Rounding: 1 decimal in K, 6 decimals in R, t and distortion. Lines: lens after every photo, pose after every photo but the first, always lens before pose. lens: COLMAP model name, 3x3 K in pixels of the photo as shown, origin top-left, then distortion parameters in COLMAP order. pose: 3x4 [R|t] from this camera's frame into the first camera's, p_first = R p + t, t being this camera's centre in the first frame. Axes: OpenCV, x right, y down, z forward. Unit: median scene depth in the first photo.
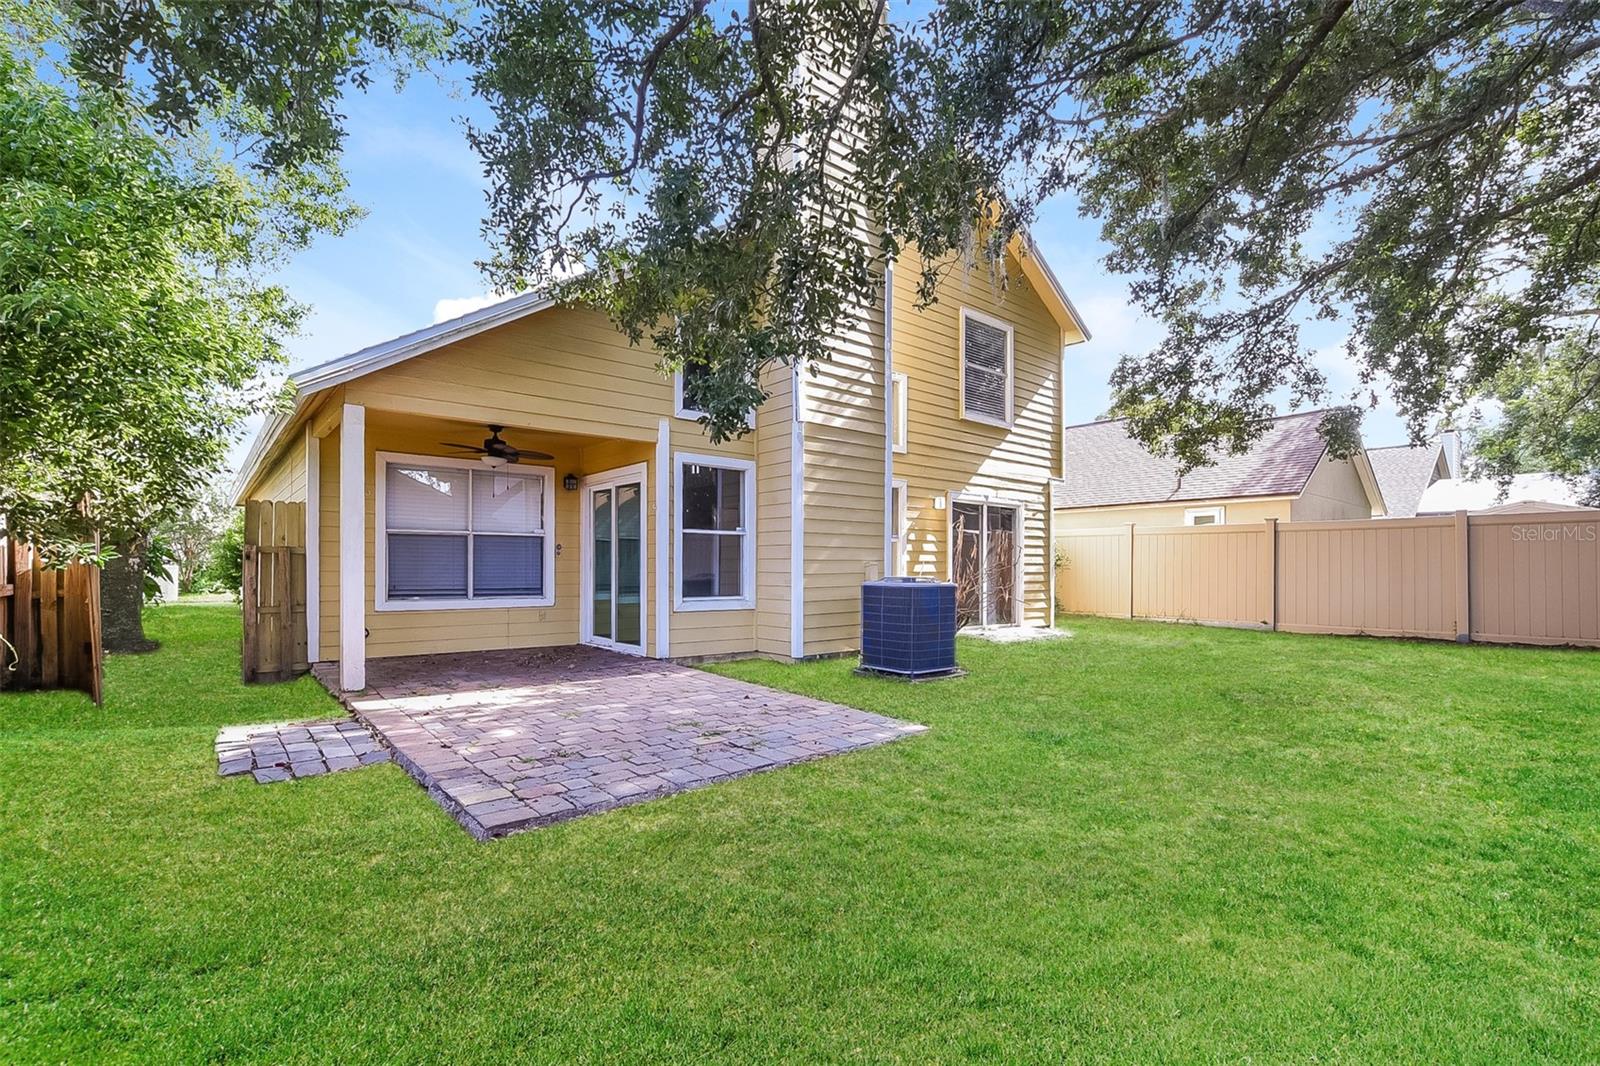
lens RADIAL K [[709.5, 0, 792.4], [0, 709.5, 543.3], [0, 0, 1]] dist [-0.029777, 0.004621]
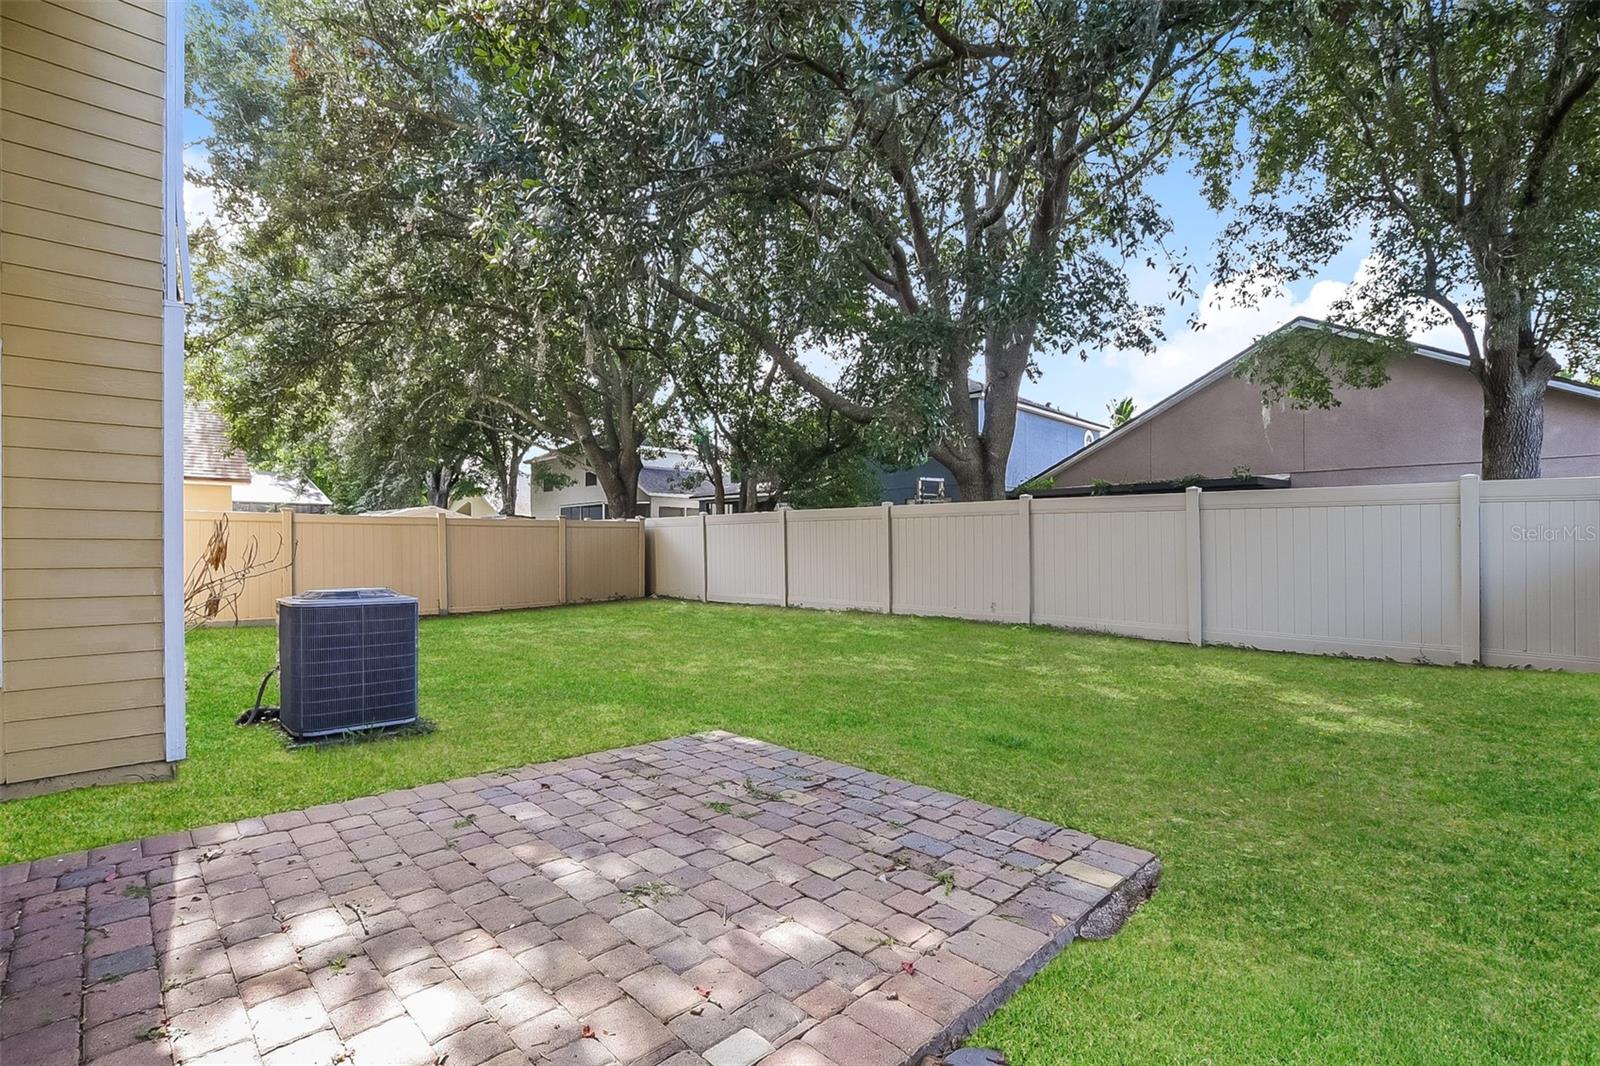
lens RADIAL K [[709.5, 0, 791.3], [0, 709.5, 539.0], [0, 0, 1]] dist [-0.029777, 0.004621]
pose [[-0.049954, 0.008378, 0.998716, -0.920776], [-0.027107, 0.999585, -0.009741, -0.012319], [-0.998384, -0.027559, -0.049706, 1.034523]]
